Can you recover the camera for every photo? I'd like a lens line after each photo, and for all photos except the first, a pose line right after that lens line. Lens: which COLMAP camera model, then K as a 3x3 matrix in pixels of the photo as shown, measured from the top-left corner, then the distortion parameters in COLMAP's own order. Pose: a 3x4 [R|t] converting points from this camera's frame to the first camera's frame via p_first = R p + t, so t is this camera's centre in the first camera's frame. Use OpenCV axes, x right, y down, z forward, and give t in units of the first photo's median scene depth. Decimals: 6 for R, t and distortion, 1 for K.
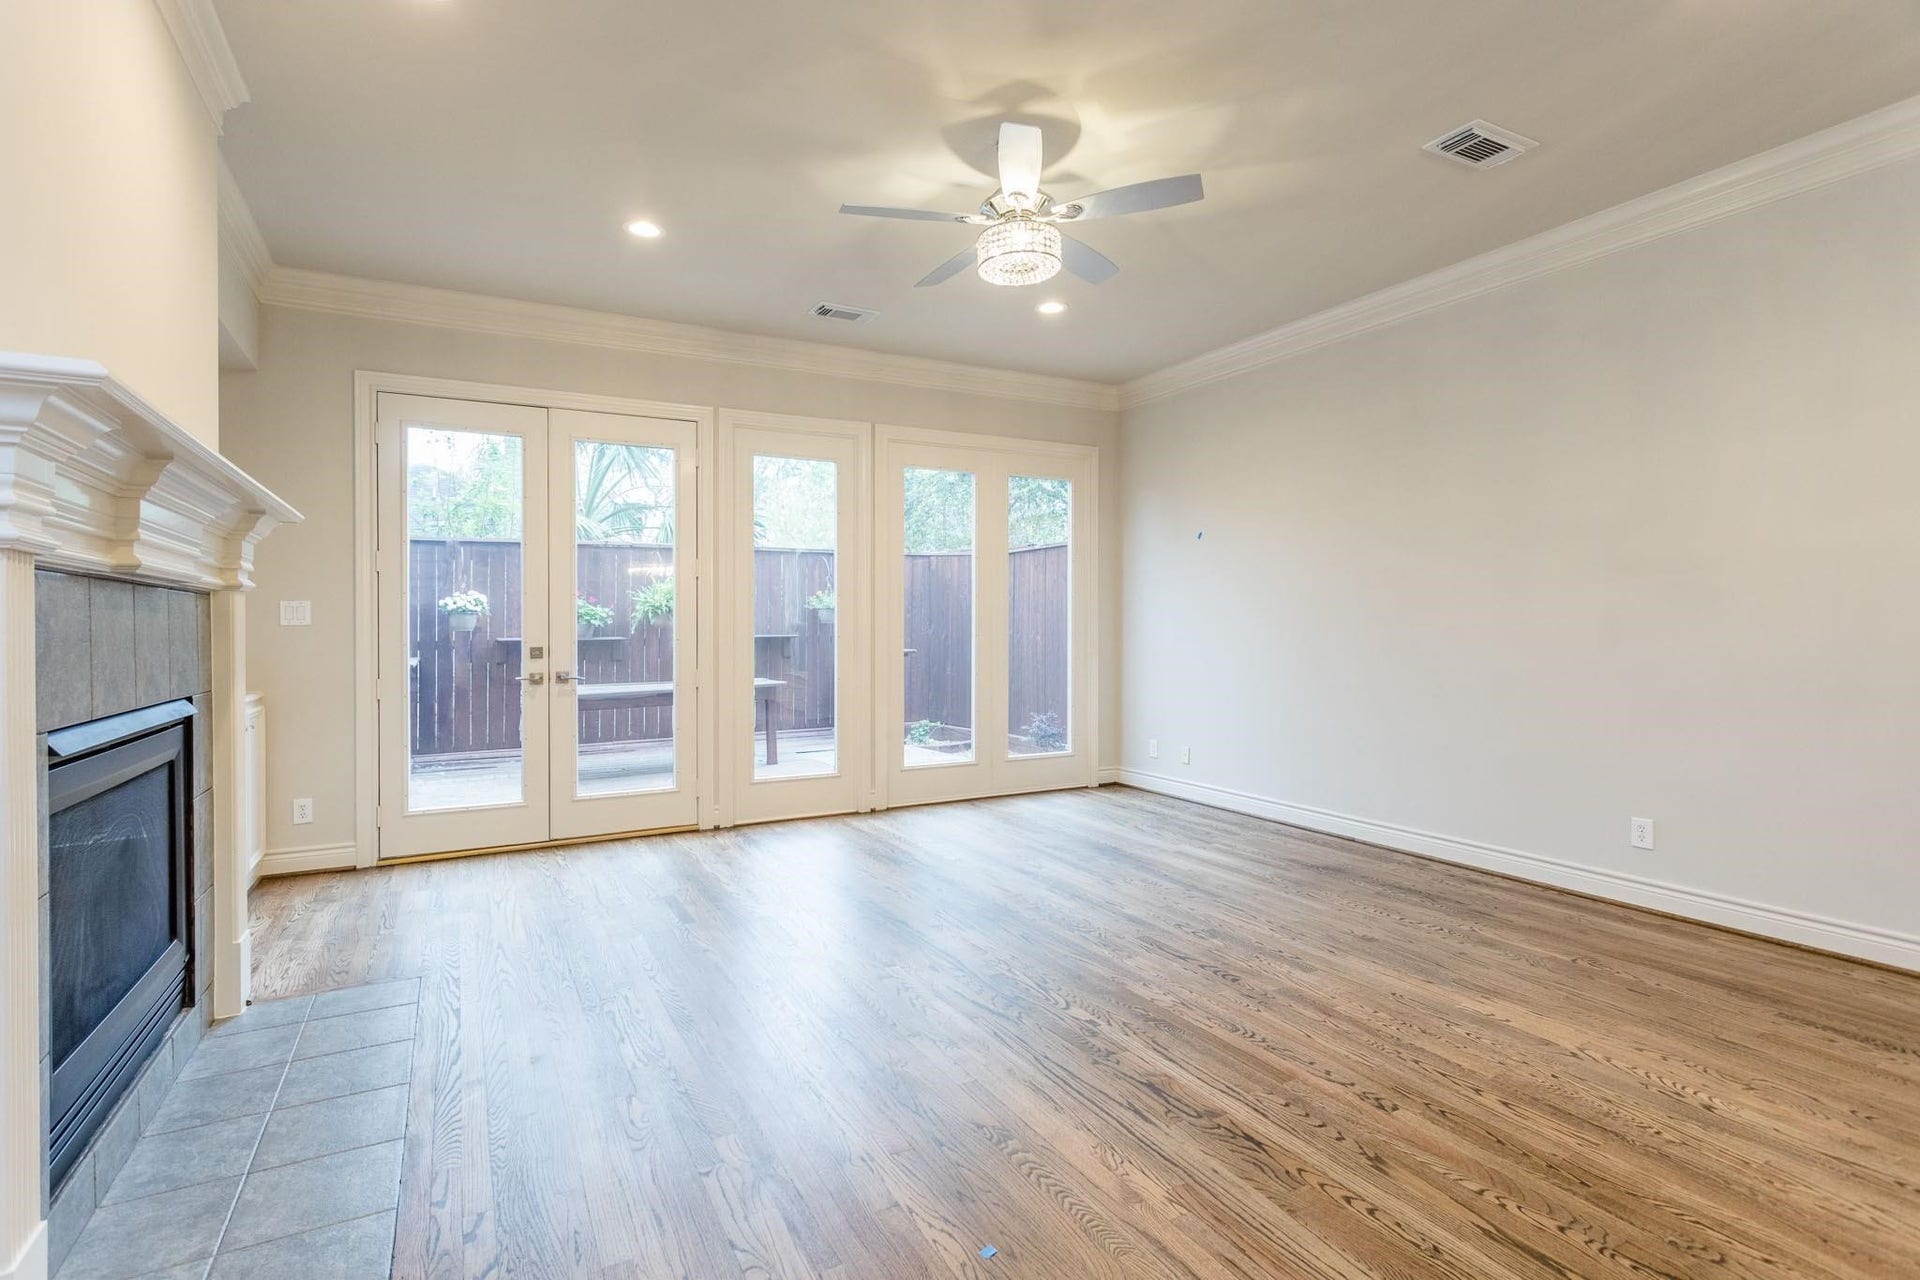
lens RADIAL K [[912.6, 0, 944.7], [0, 912.6, 631.5], [0, 0, 1]] dist [0.002267, -0.000656]
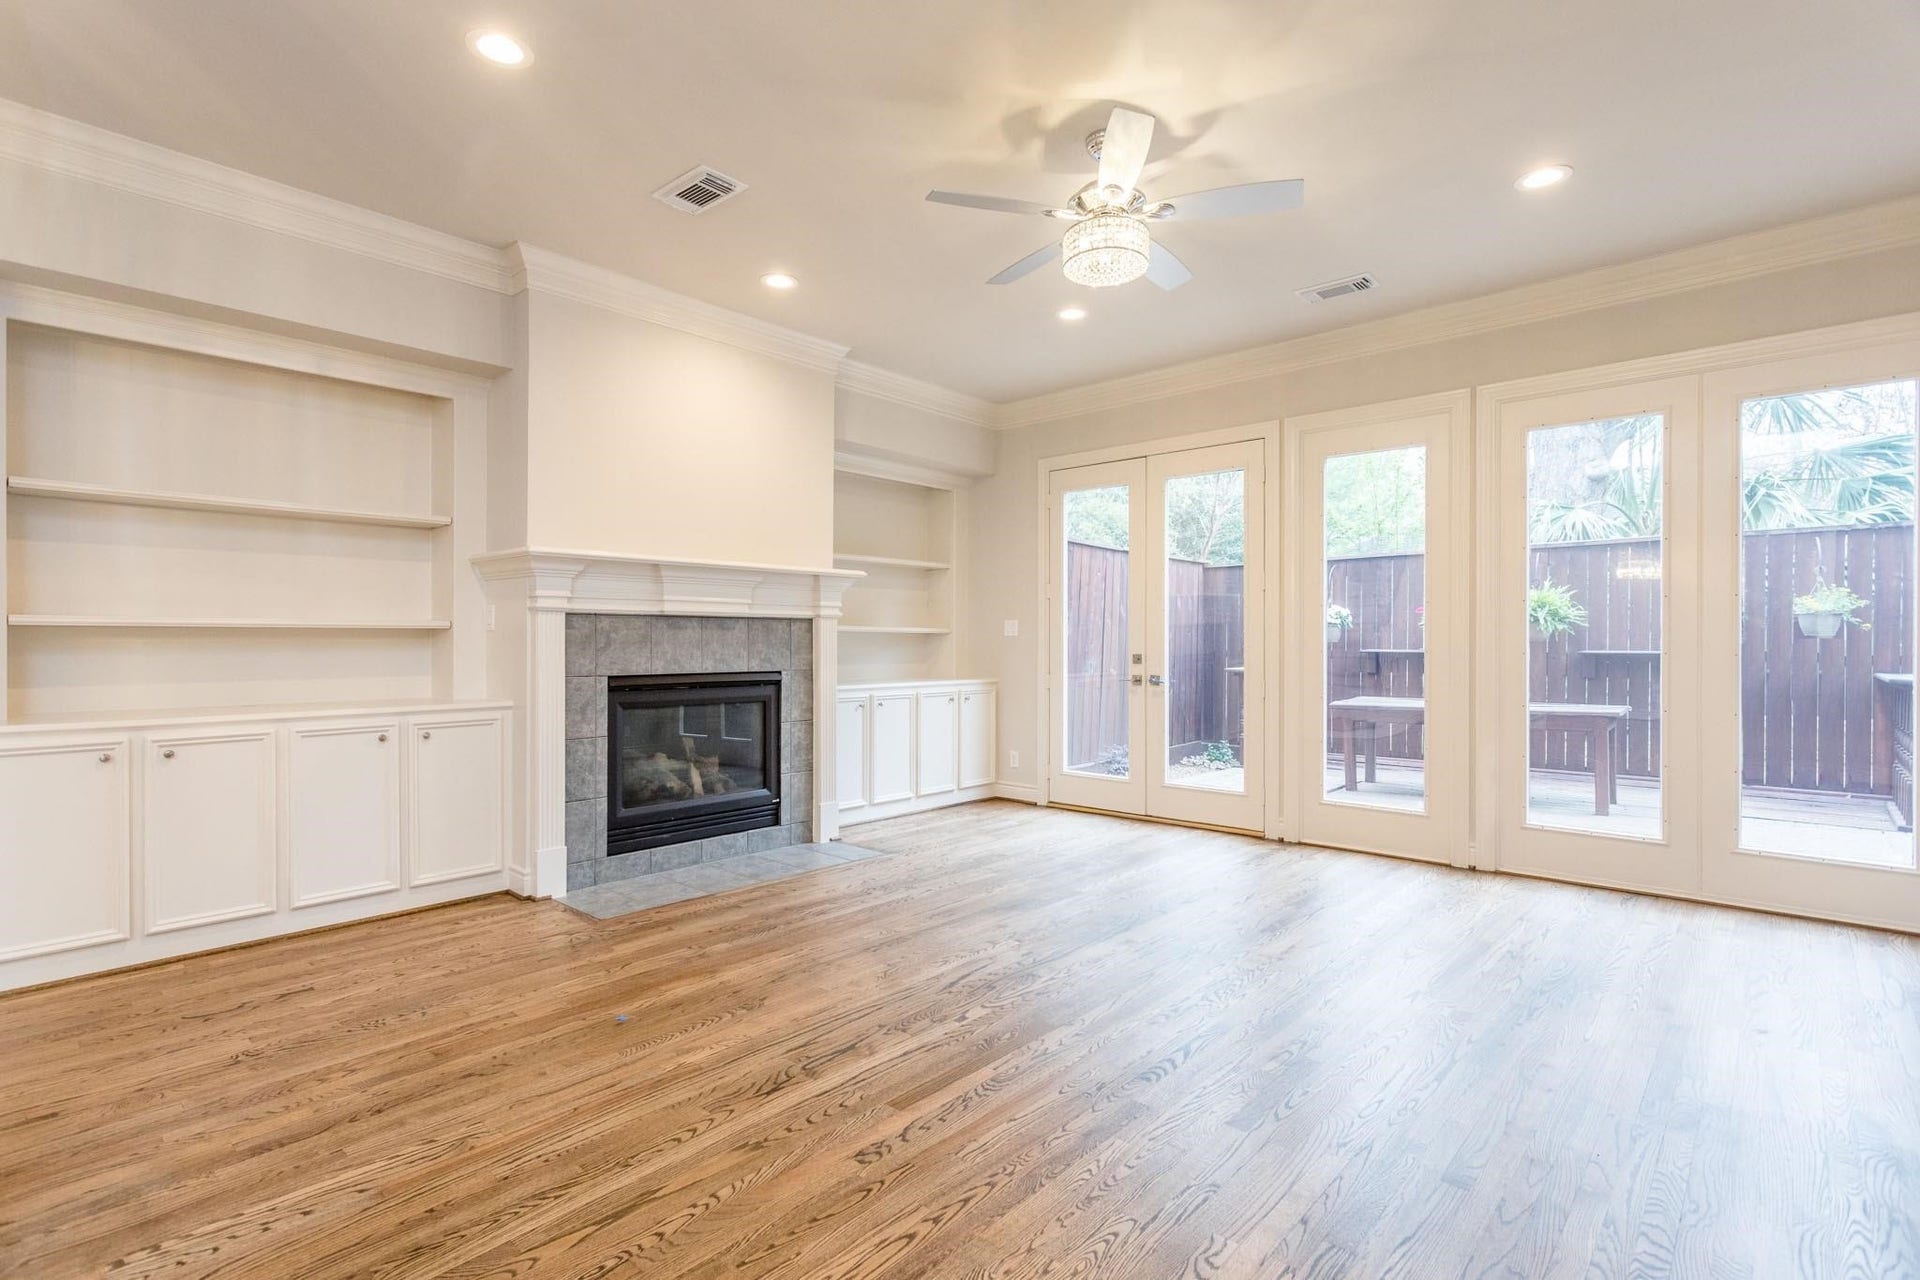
lens RADIAL K [[915.7, 0, 938.6], [0, 915.7, 641.7], [0, 0, 1]] dist [0.001021, 0.000581]
pose [[0.339254, 0.007663, -0.940664, 0.916554], [-0.007676, 0.999956, 0.005378, -0.006639], [0.940663, 0.005396, 0.339298, 0.498717]]
